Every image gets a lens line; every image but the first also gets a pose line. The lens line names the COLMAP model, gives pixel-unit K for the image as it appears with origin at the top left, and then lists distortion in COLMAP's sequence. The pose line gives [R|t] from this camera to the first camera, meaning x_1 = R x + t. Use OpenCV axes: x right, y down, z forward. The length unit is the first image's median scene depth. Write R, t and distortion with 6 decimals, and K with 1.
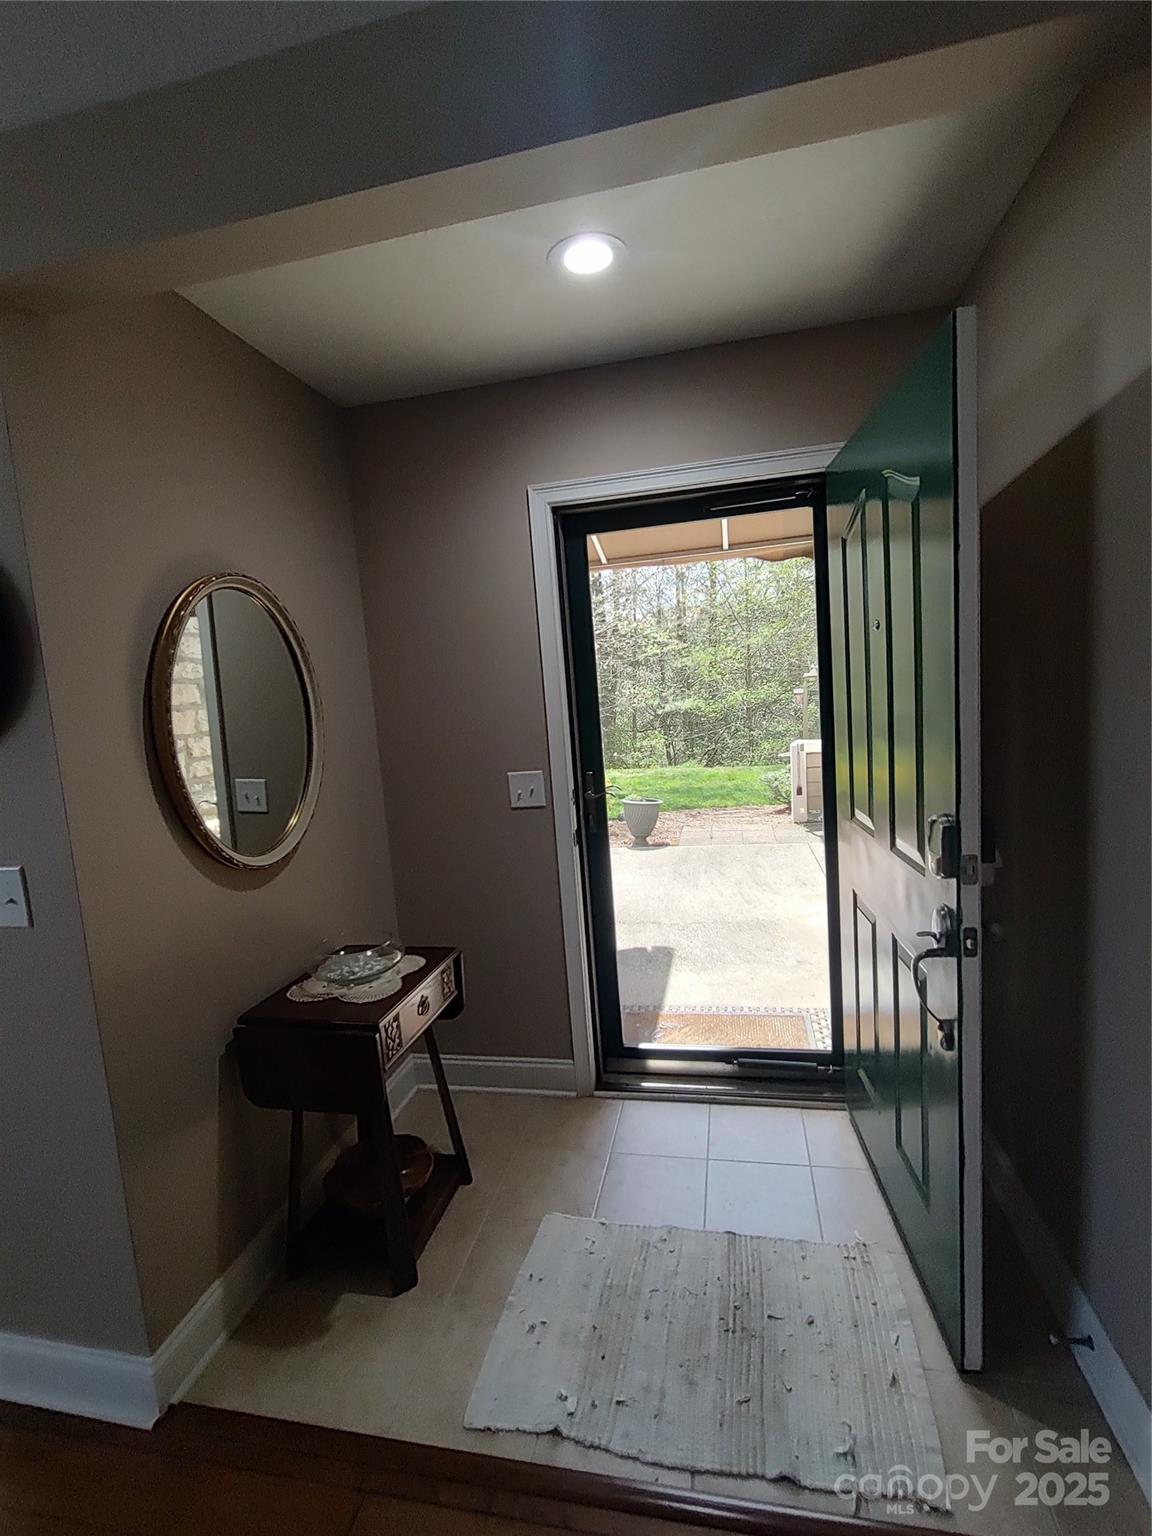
lens RADIAL K [[700.7, 0, 575.4], [0, 700.7, 790.9], [0, 0, 1]] dist [-0.002227, -0.000729]
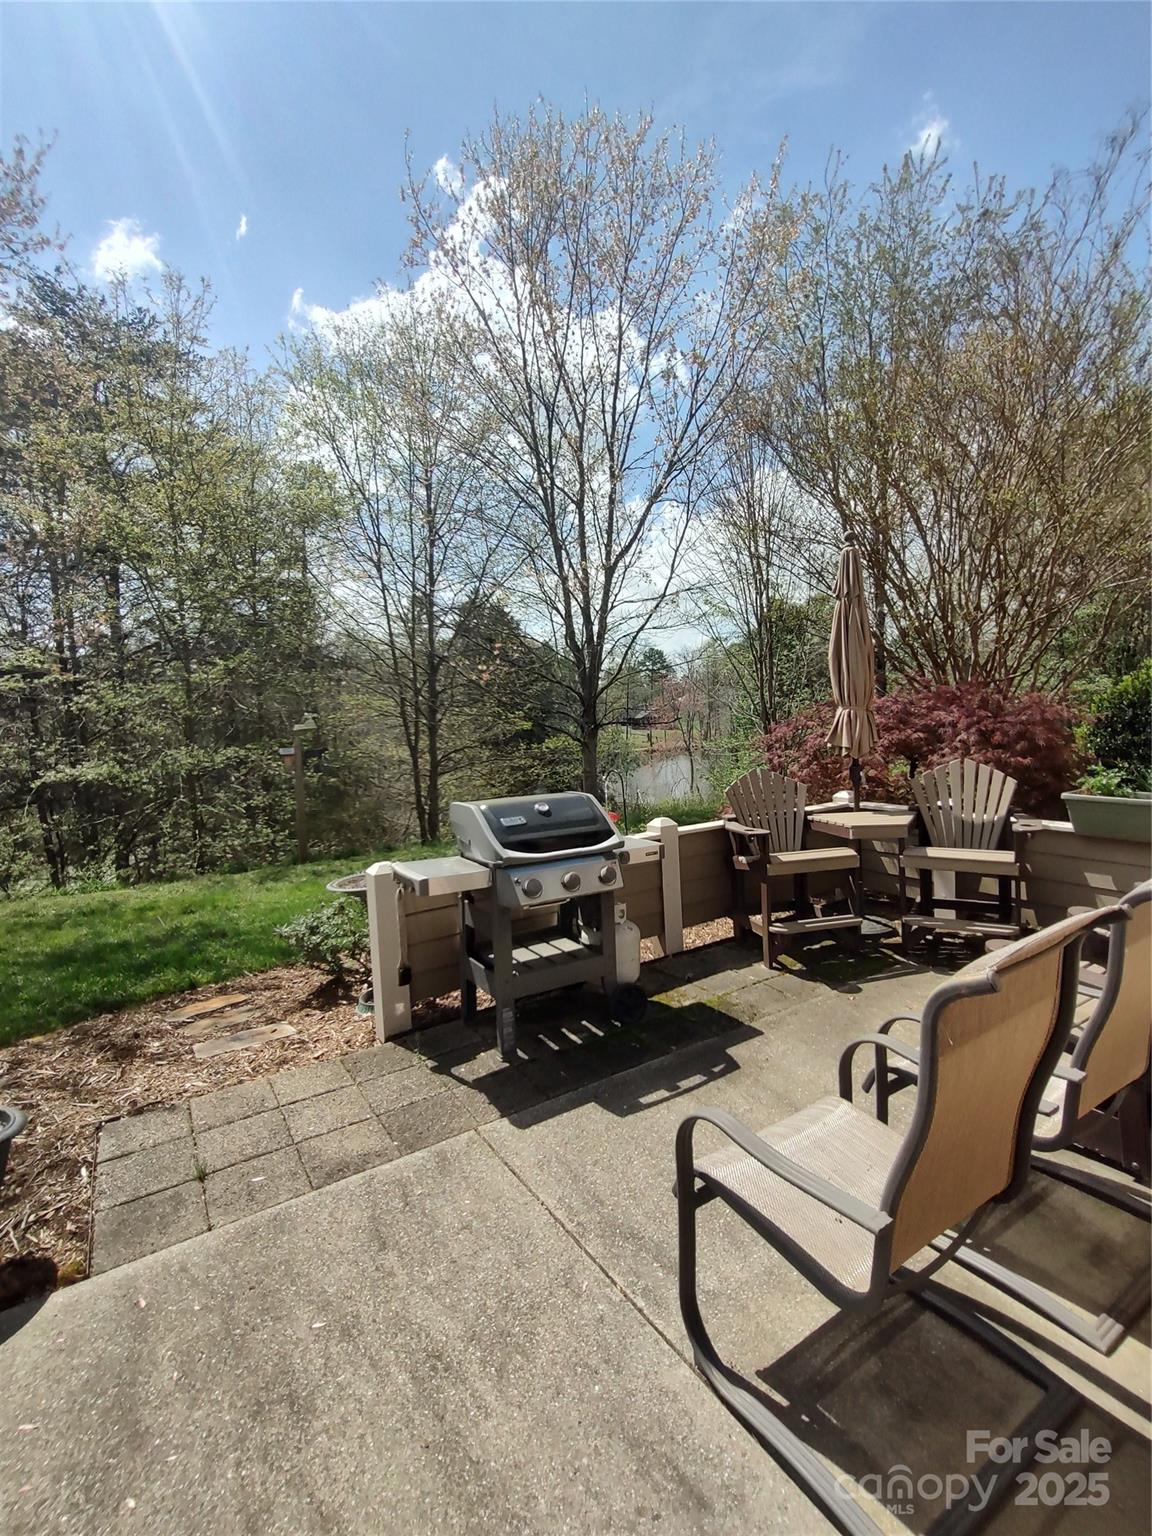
lens RADIAL K [[700.7, 0, 575.4], [0, 700.7, 790.9], [0, 0, 1]] dist [-0.002227, -0.000729]
pose [[0.720092, -0.026485, 0.693373, 0.067157], [0.089420, 0.994481, -0.054879, -0.054043], [-0.688093, 0.101520, 0.718486, 0.412406]]
